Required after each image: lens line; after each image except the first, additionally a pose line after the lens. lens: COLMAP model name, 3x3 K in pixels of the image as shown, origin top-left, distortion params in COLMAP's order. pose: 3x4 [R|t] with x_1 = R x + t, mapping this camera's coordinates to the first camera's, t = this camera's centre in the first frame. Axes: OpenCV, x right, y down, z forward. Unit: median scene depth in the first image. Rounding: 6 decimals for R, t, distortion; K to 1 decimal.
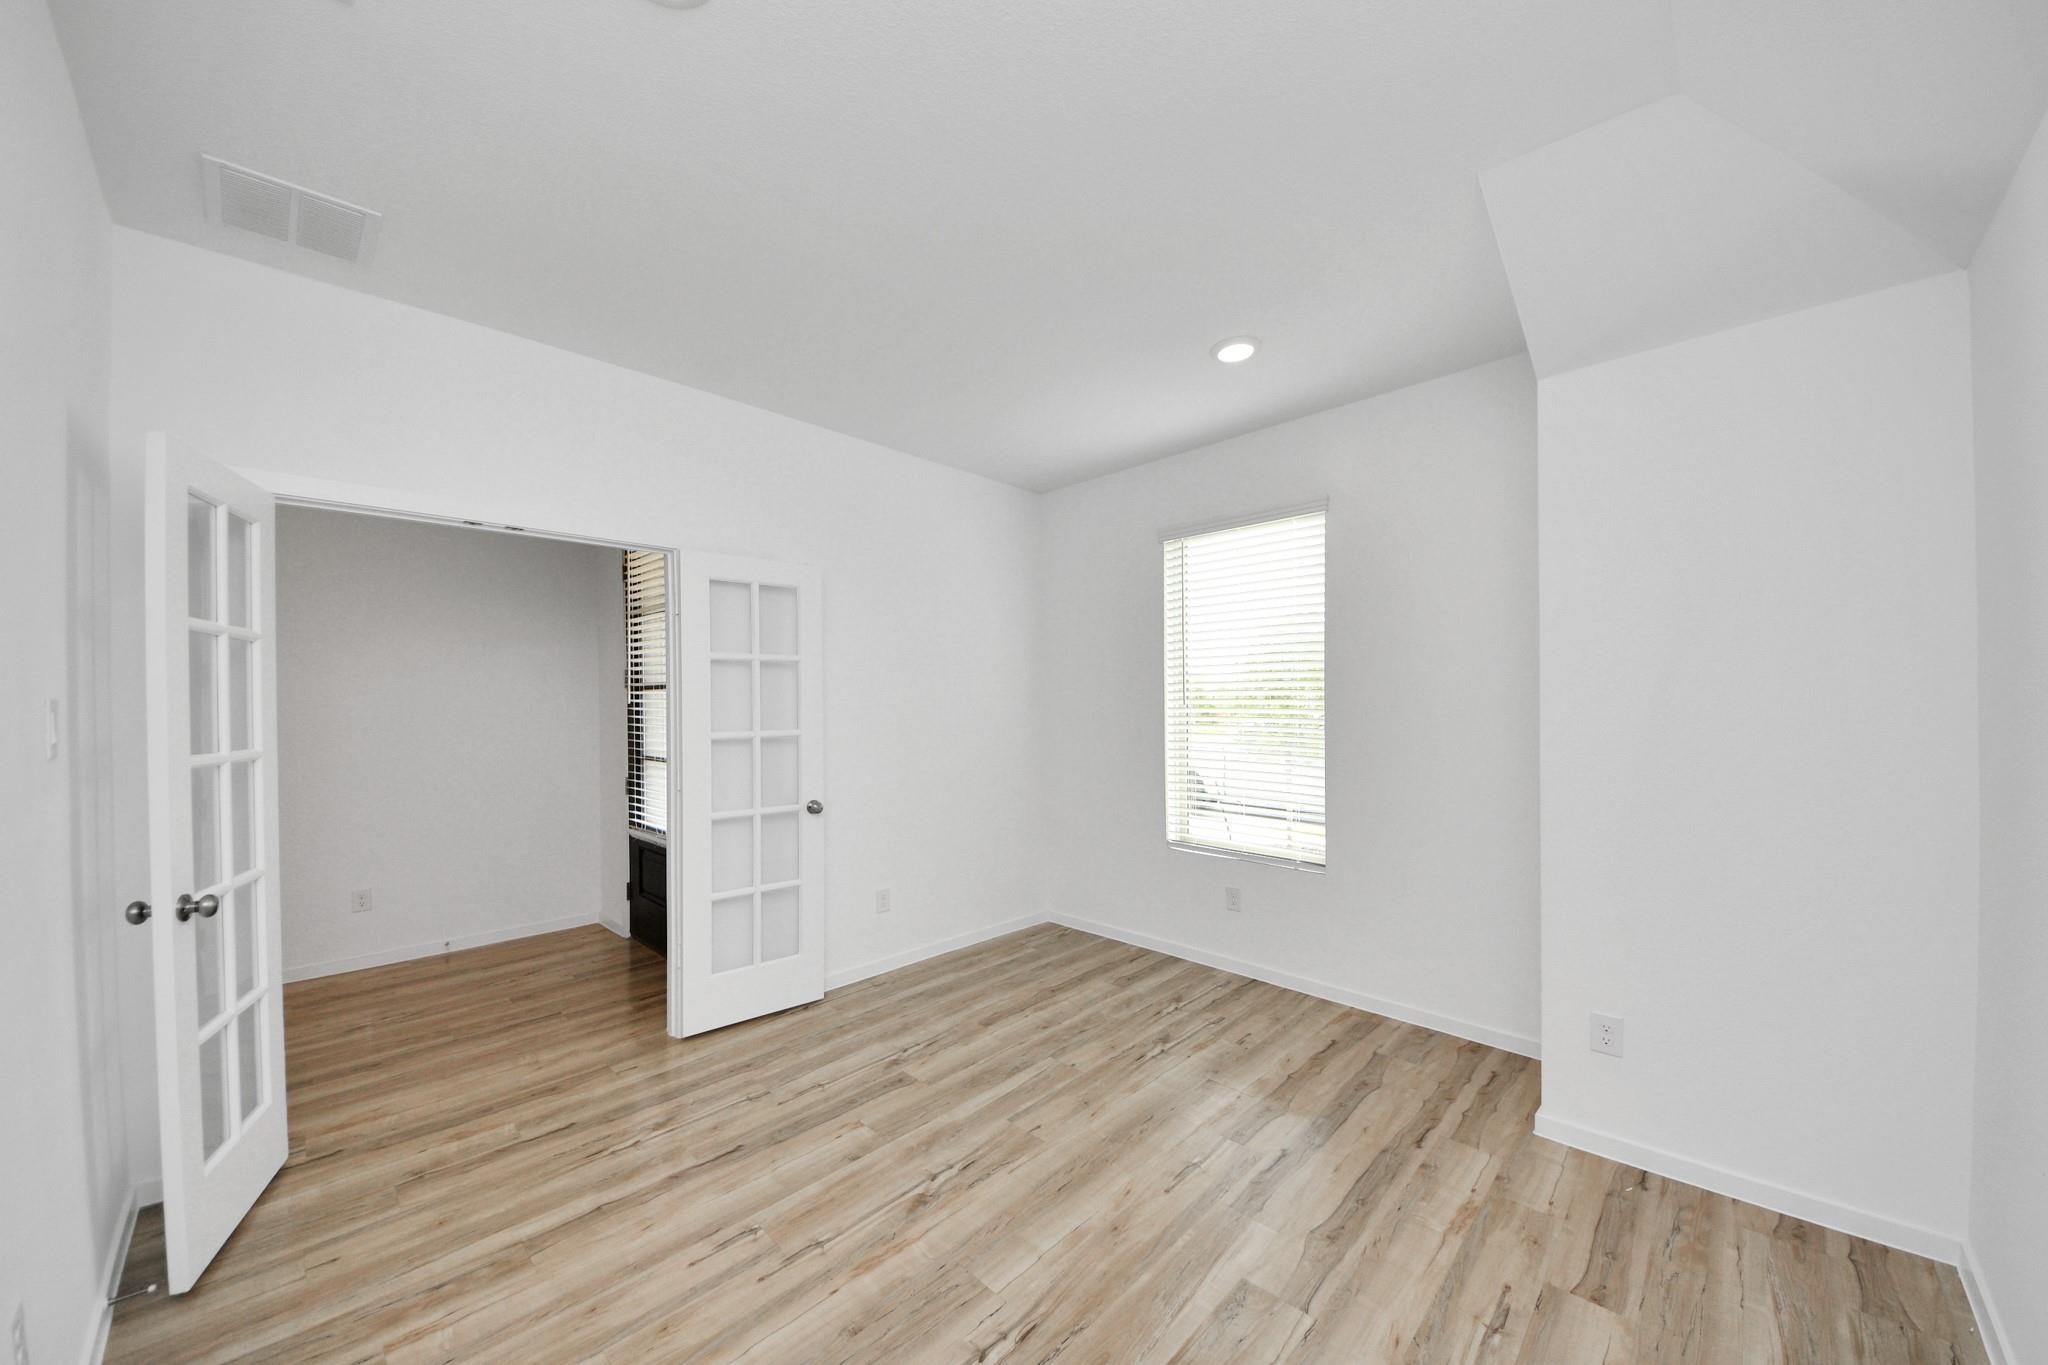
lens RADIAL K [[728.3, 0, 1022.2], [0, 728.3, 701.4], [0, 0, 1]] dist [0.039739, -0.021478]
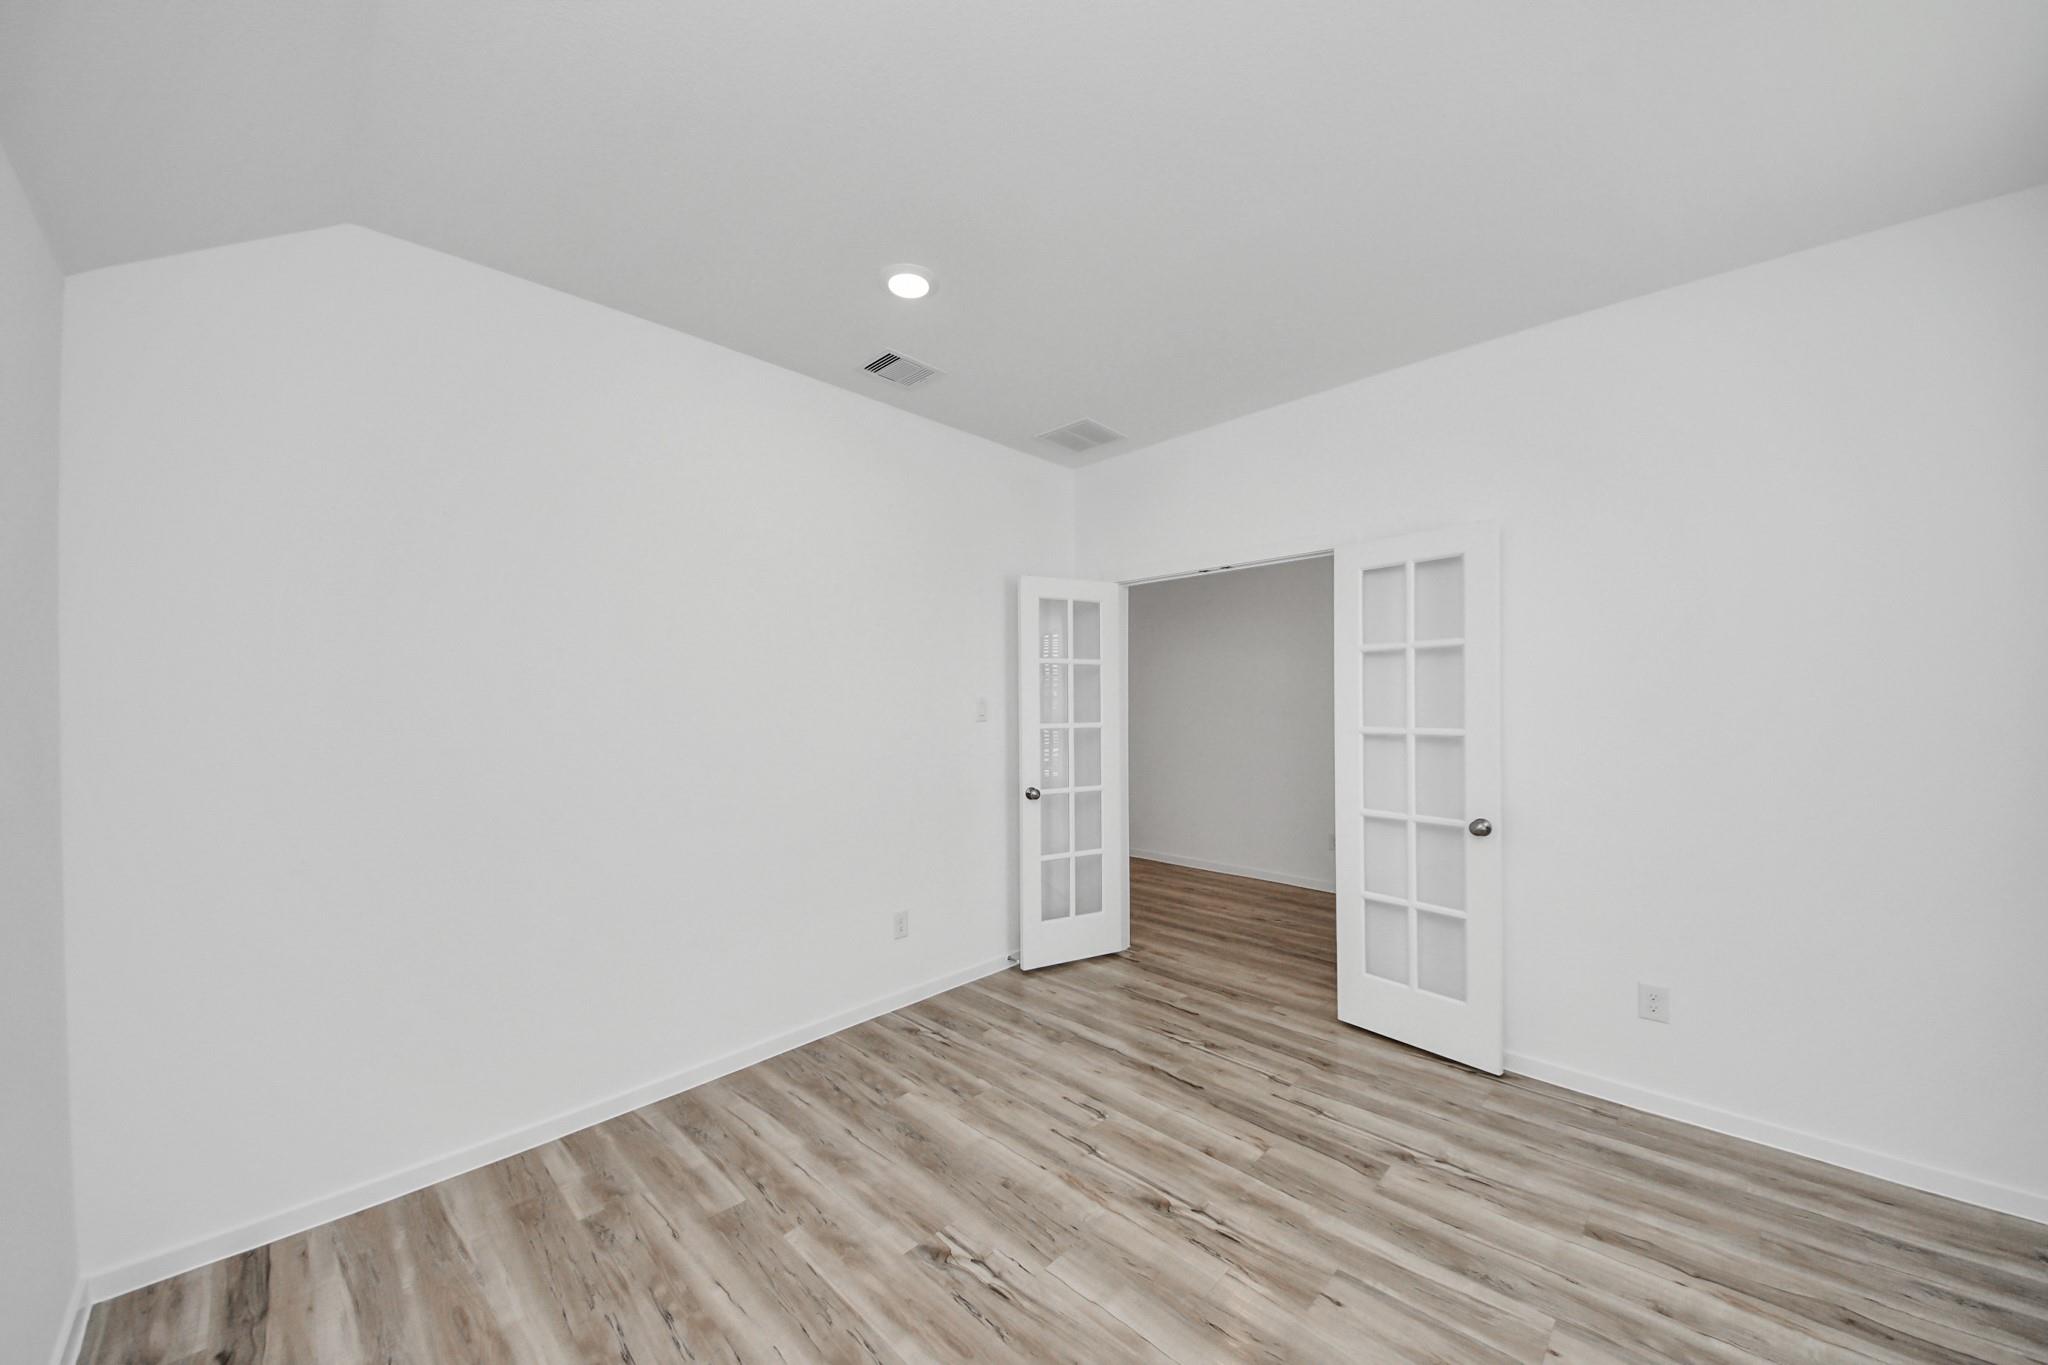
lens RADIAL K [[728.3, 0, 1022.2], [0, 728.3, 701.4], [0, 0, 1]] dist [0.039739, -0.021478]
pose [[0.013658, 0.009684, -0.999860, 0.698425], [0.005145, 0.999939, 0.009755, -0.004256], [0.999893, -0.005277, 0.013607, 0.672631]]
